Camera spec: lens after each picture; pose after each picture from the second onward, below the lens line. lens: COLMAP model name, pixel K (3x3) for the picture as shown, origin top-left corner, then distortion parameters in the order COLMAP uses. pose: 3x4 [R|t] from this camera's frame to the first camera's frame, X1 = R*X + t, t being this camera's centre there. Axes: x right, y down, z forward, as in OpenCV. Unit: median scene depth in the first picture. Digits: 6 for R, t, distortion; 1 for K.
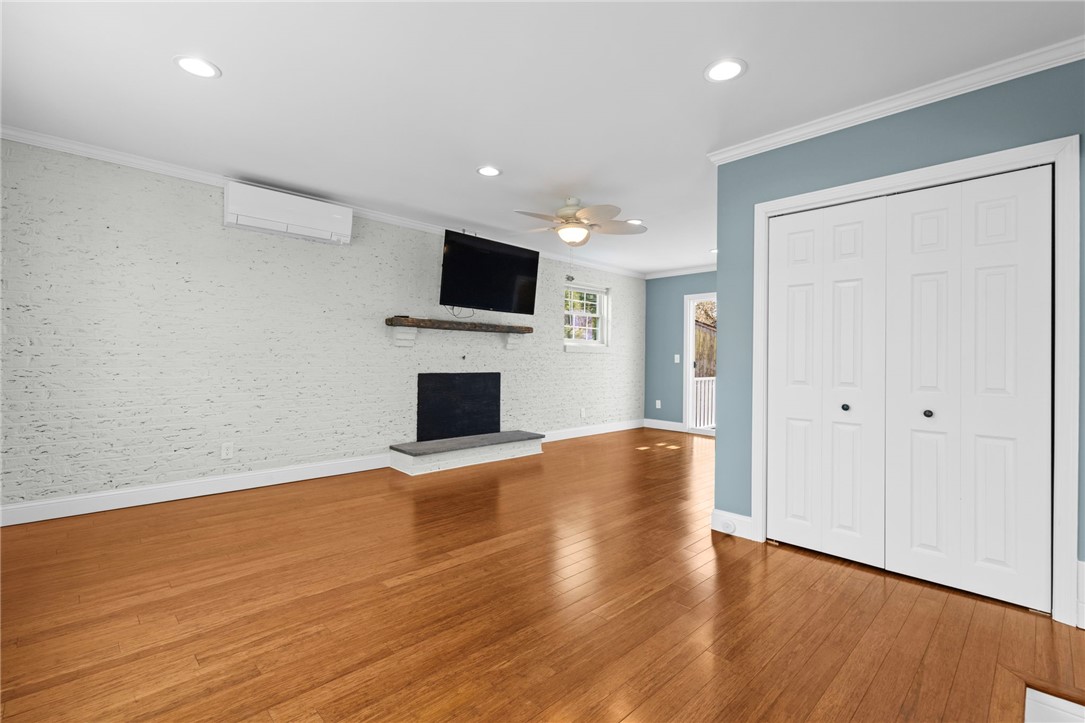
lens RADIAL K [[484.0, 0, 538.7], [0, 484.0, 355.5], [0, 0, 1]] dist [0.002961, -0.000378]
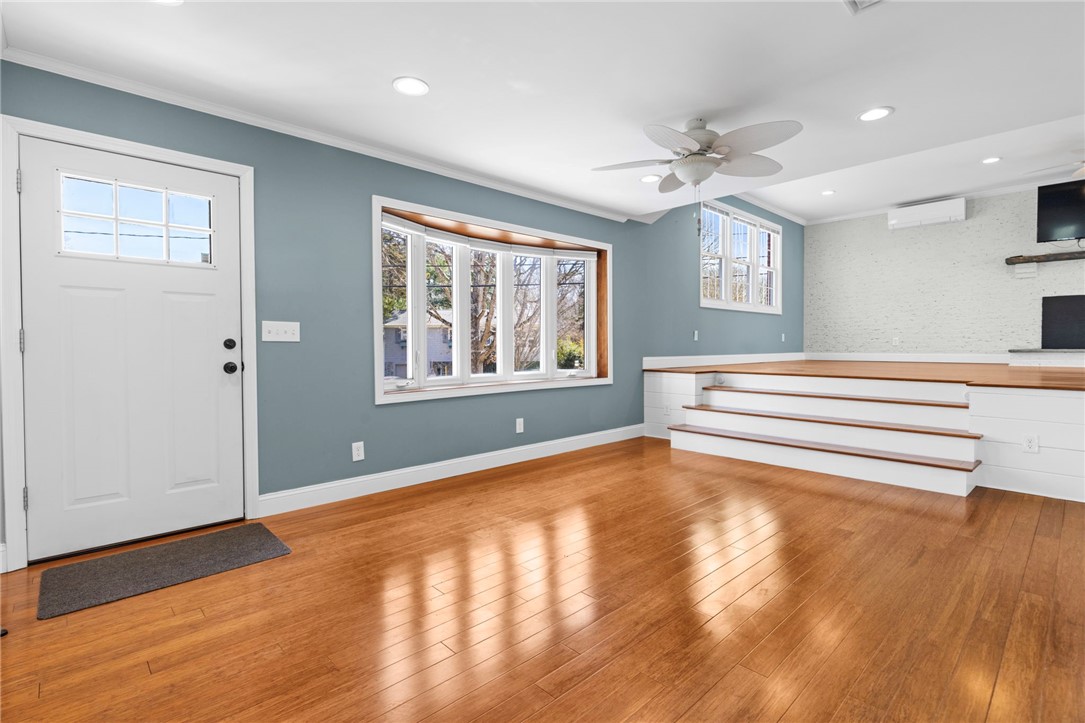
lens RADIAL K [[503.0, 0, 540.9], [0, 503.0, 357.8], [0, 0, 1]] dist [-0.004076, -0.000090]
pose [[-0.019773, 0.012288, -0.999729, 1.200367], [0.010241, 0.999875, 0.012087, 0.180770], [0.999752, -0.009999, -0.019896, -0.355686]]
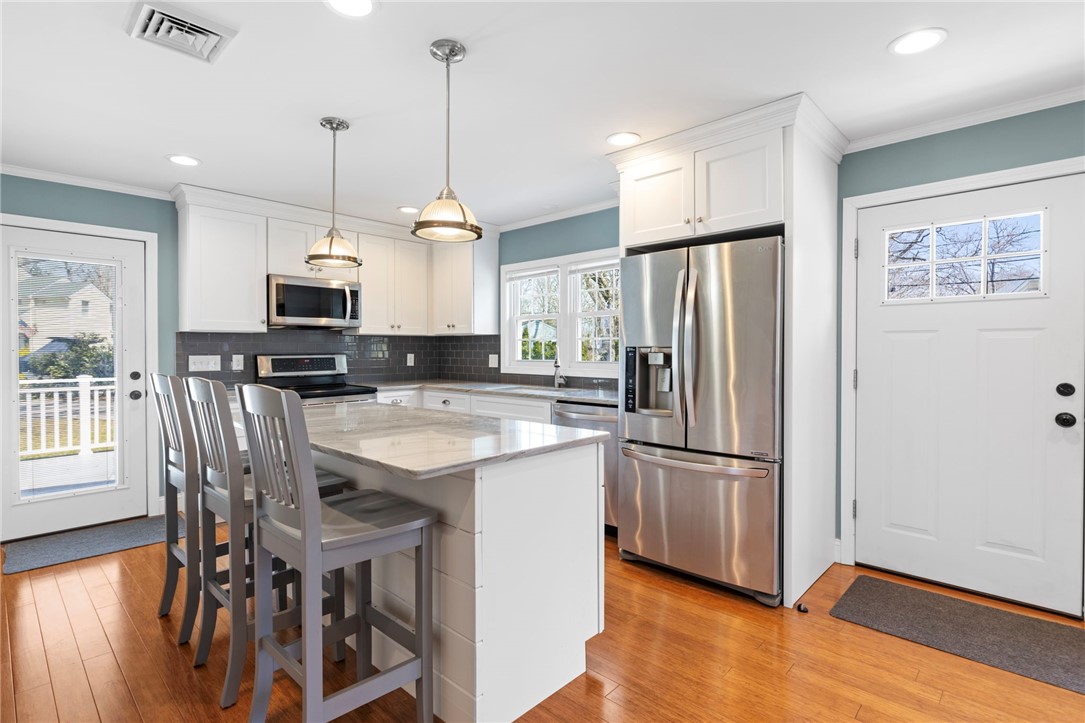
lens RADIAL K [[524.0, 0, 542.3], [0, 524.0, 355.5], [0, 0, 1]] dist [0.000612, -0.000747]
pose [[-0.998991, -0.008223, -0.044162, 1.119444], [-0.008488, 0.999947, 0.005820, 0.135639], [0.044112, 0.006189, -0.999007, -0.265570]]
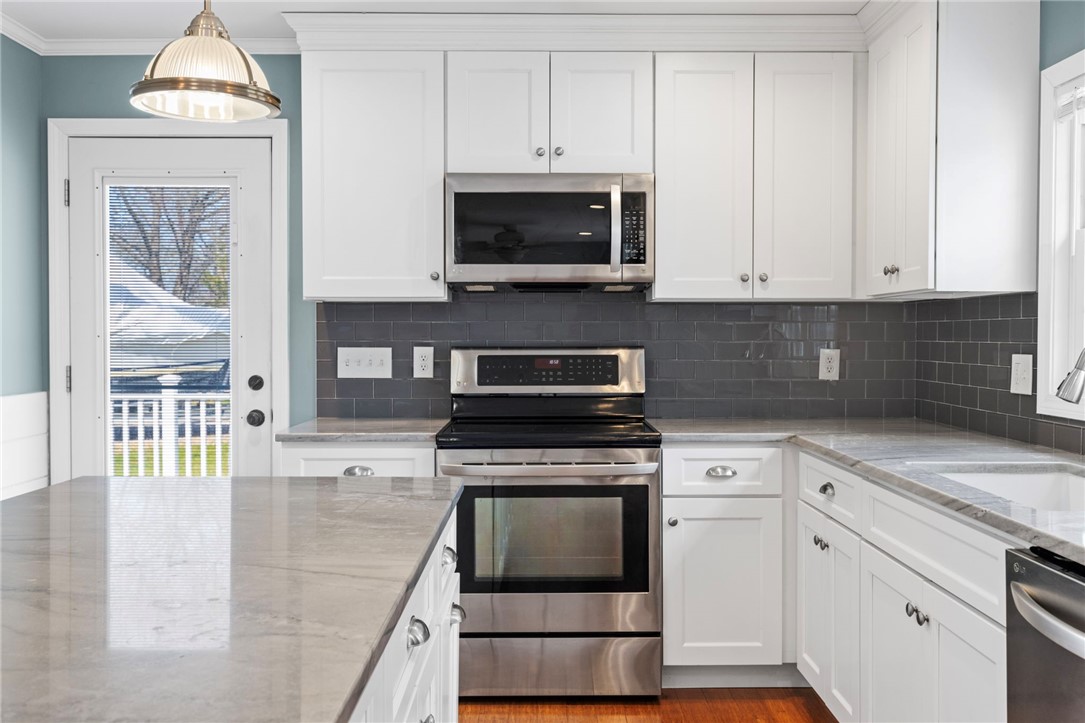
lens RADIAL K [[1028.9, 0, 543.9], [0, 1028.9, 353.3], [0, 0, 1]] dist [0.010036, 0.000000]
pose [[-0.720159, -0.024144, 0.693389, 0.926162], [-0.013703, 0.999694, 0.020578, 0.130409], [-0.693674, 0.005318, -0.720270, -0.641804]]
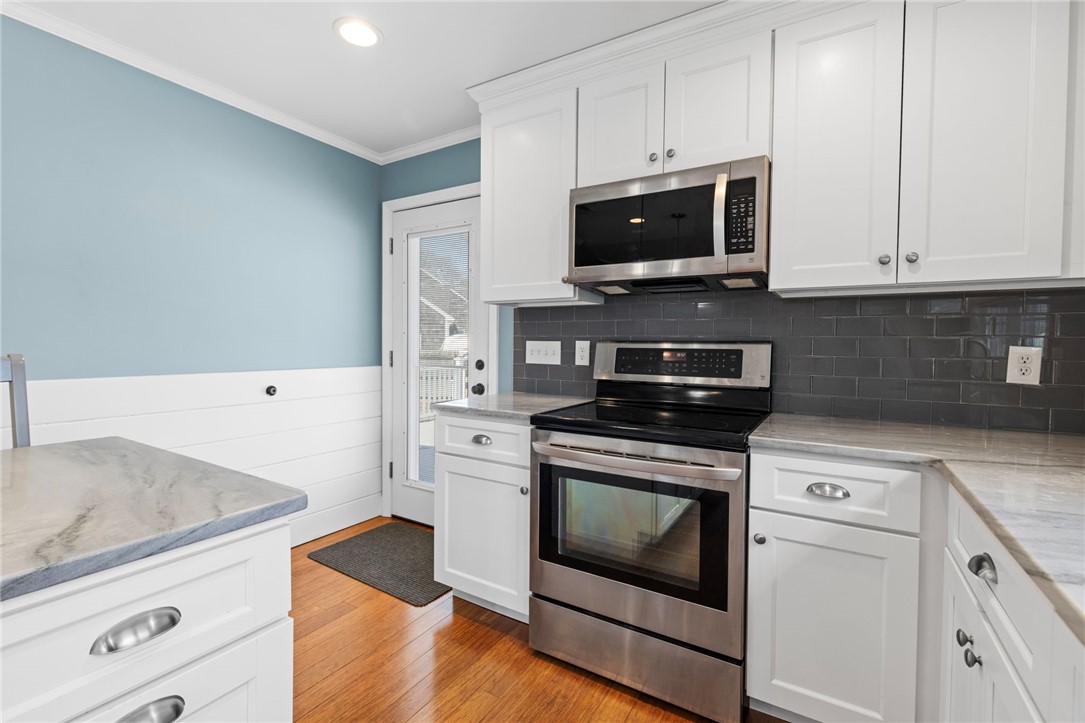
lens RADIAL K [[484.0, 0, 542.5], [0, 484.0, 354.9], [0, 0, 1]] dist [0.002961, -0.000378]
pose [[-0.249223, -0.038409, 0.967684, 1.115075], [-0.019596, 0.999209, 0.034613, 0.142292], [-0.968248, -0.010336, -0.249779, -1.031385]]
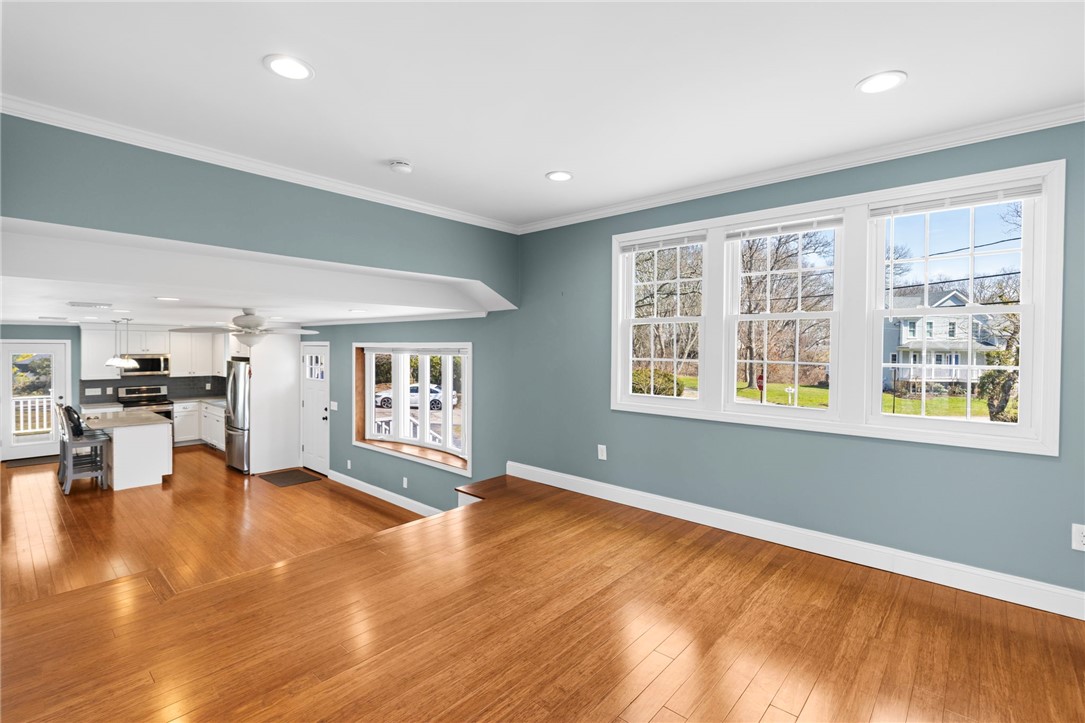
lens RADIAL K [[503.0, 0, 540.1], [0, 503.0, 351.9], [0, 0, 1]] dist [-0.004076, -0.000090]
pose [[-0.998031, -0.016921, -0.060390, -0.011830], [-0.017299, 0.999834, 0.005729, -0.042774], [0.060283, 0.006762, -0.998158, 0.936834]]
